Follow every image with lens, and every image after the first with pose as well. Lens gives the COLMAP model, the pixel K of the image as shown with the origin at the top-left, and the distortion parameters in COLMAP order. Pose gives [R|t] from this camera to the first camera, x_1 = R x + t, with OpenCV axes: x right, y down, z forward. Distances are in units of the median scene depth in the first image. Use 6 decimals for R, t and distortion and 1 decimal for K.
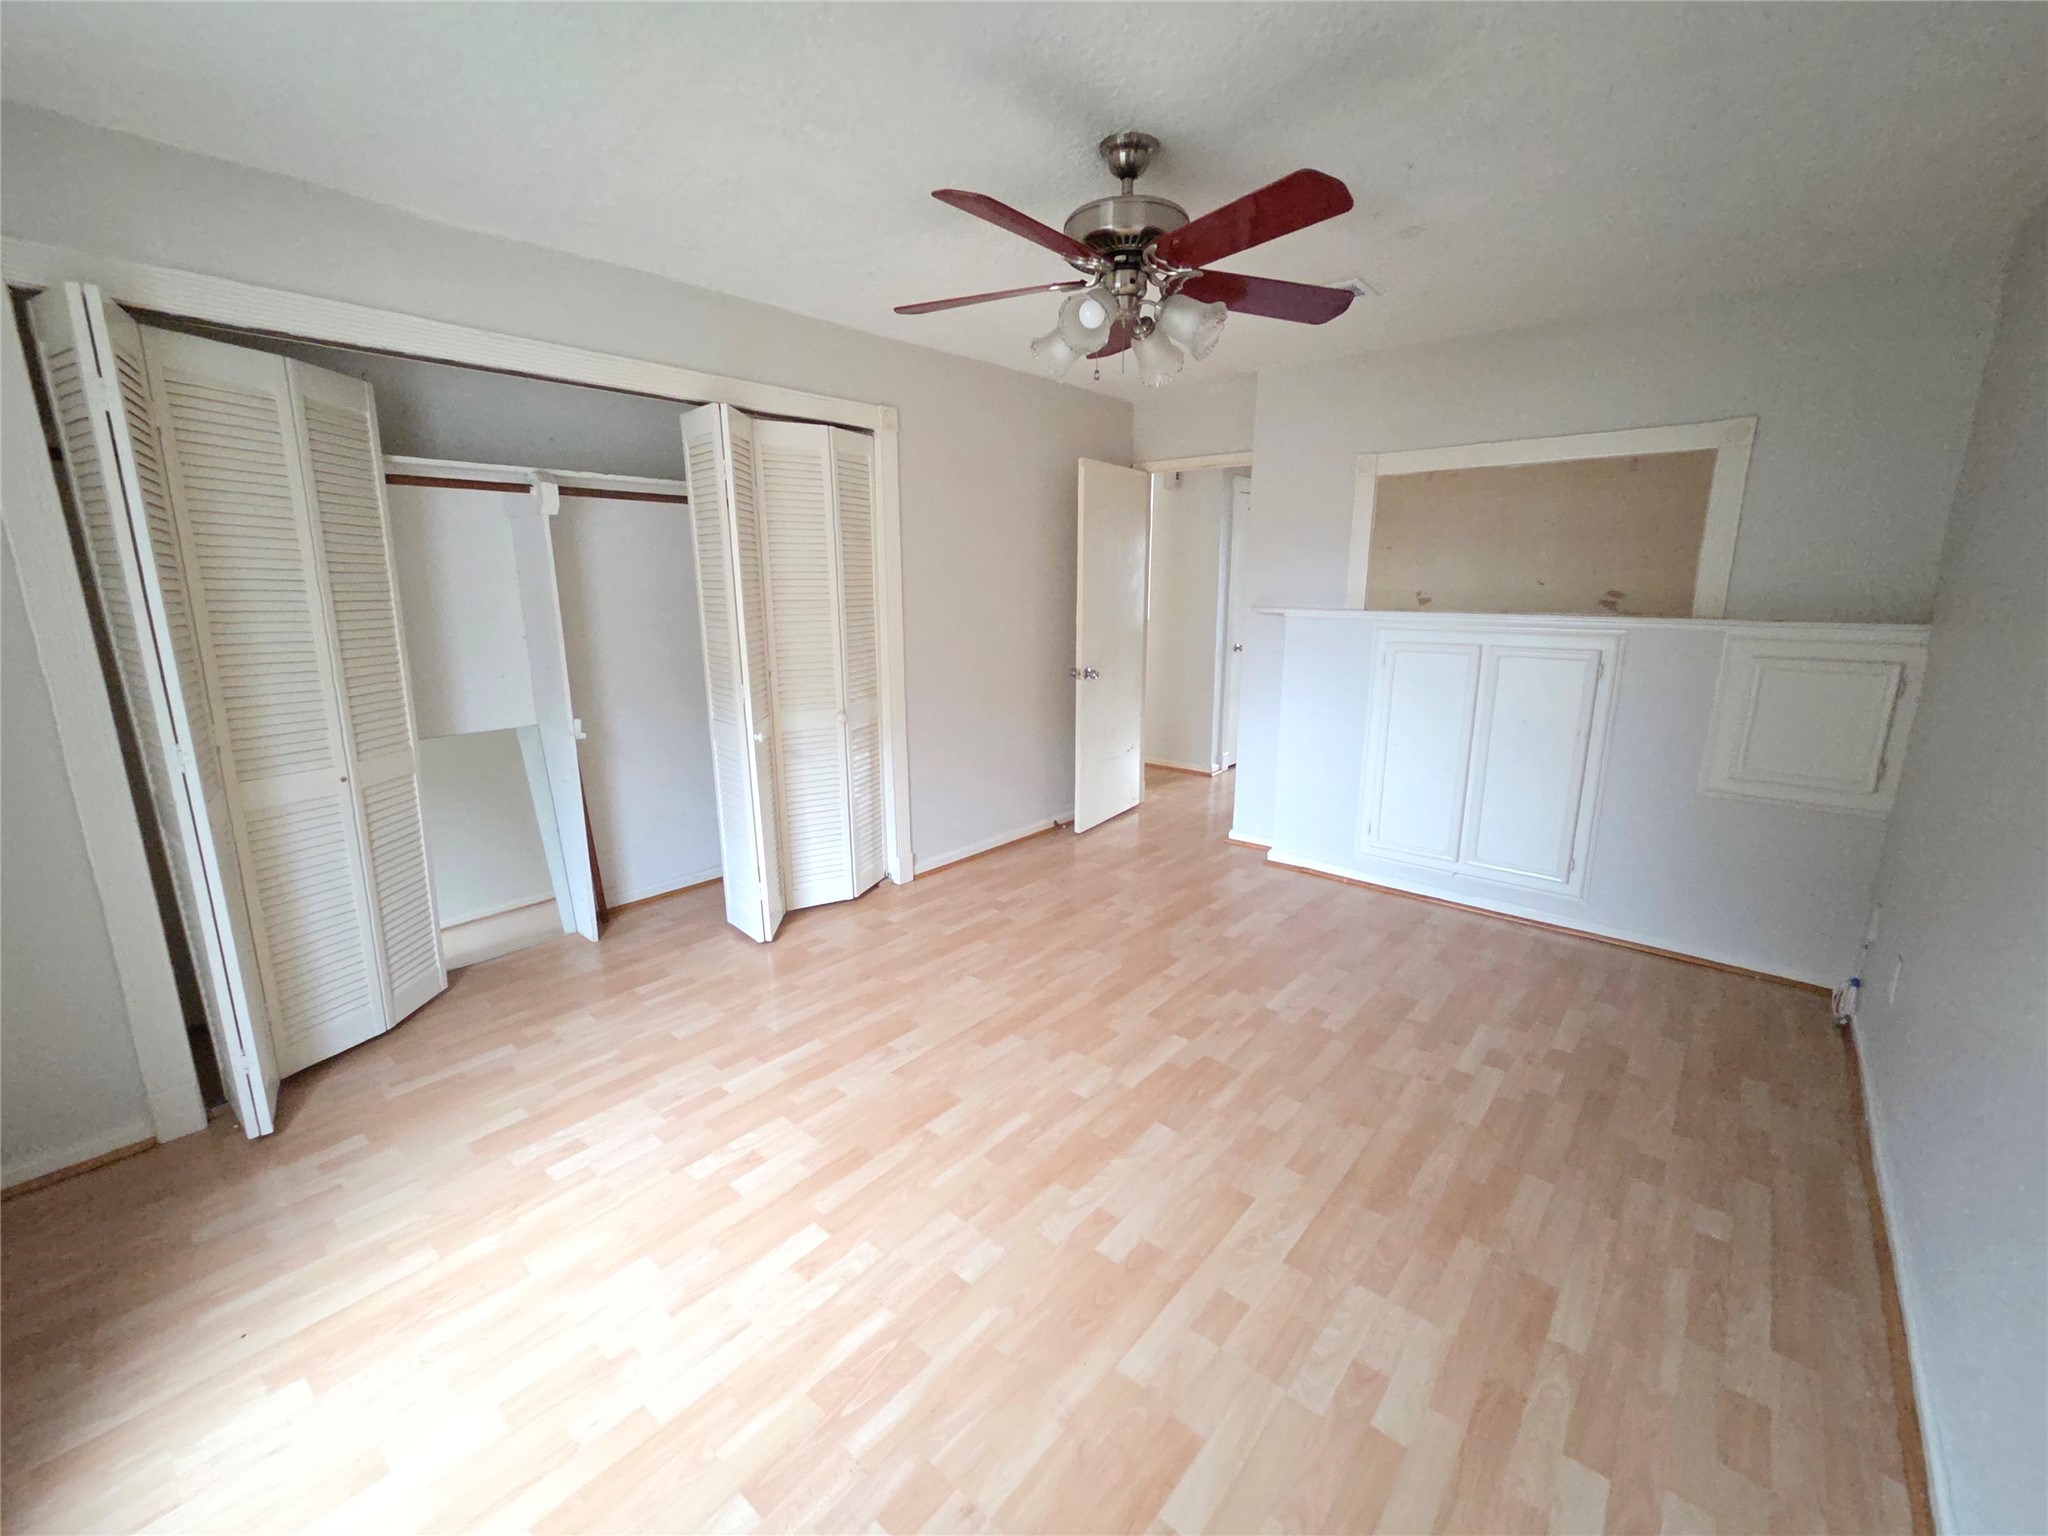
lens RADIAL K [[829.1, 0, 1027.7], [0, 829.1, 765.1], [0, 0, 1]] dist [-0.000777, -0.000187]
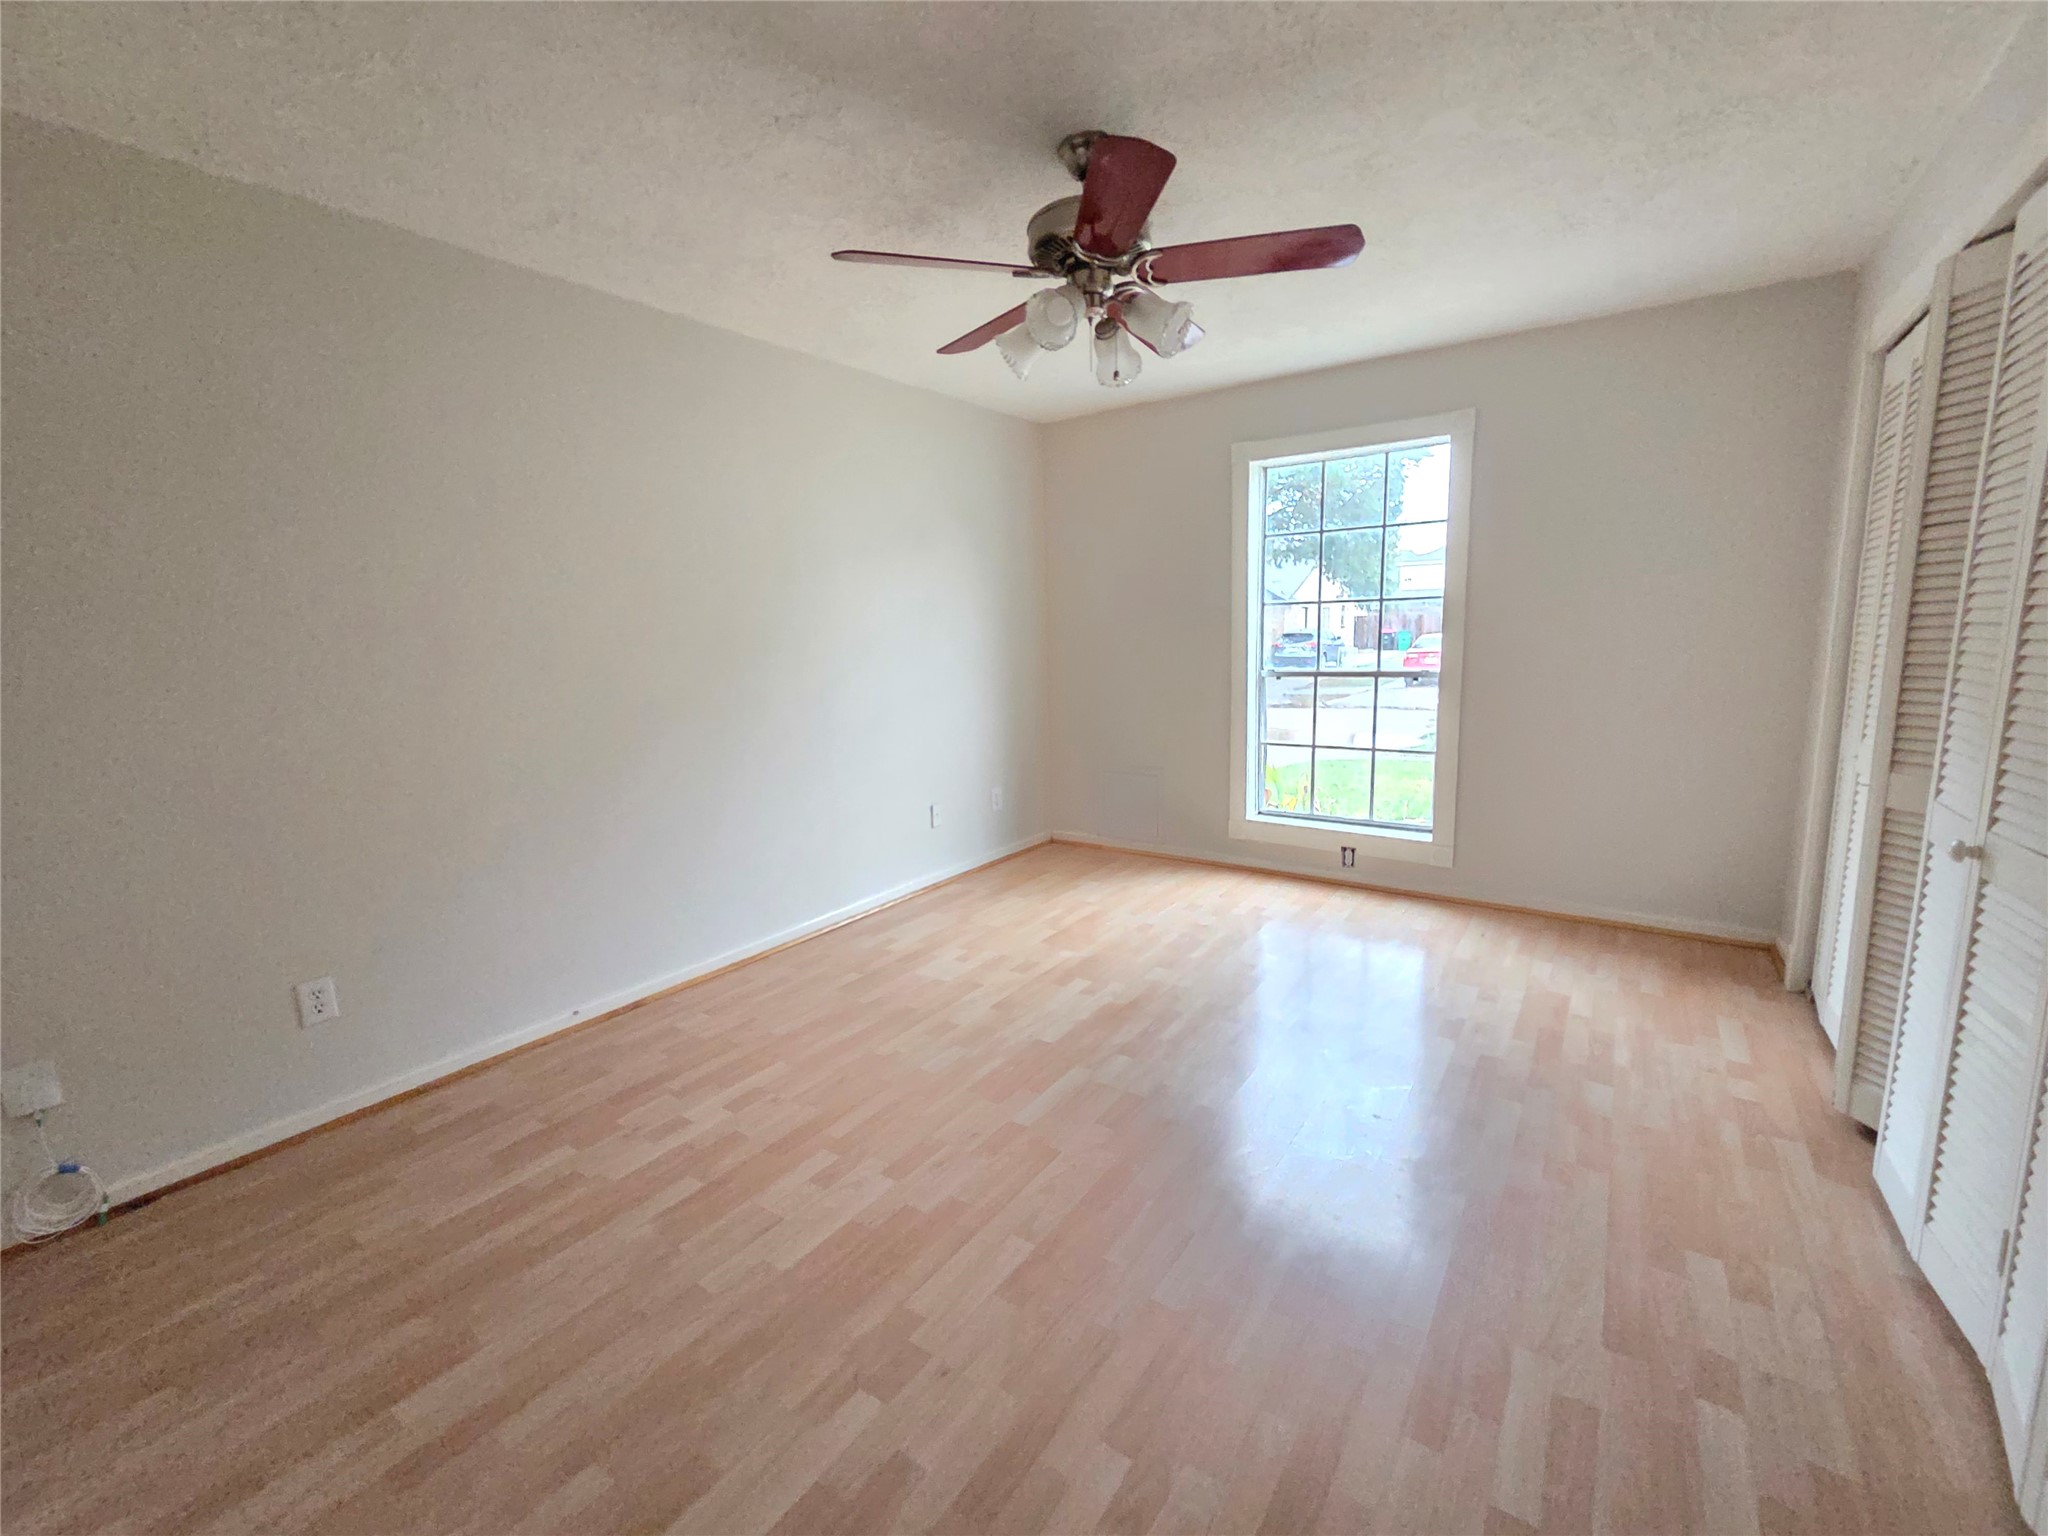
lens RADIAL K [[829.1, 0, 1027.7], [0, 829.1, 765.1], [0, 0, 1]] dist [-0.000777, -0.000187]
pose [[-0.995051, 0.045444, -0.088366, 0.282707], [0.009027, 0.926955, 0.375065, -0.384800], [0.098956, 0.372411, -0.922777, 1.967940]]
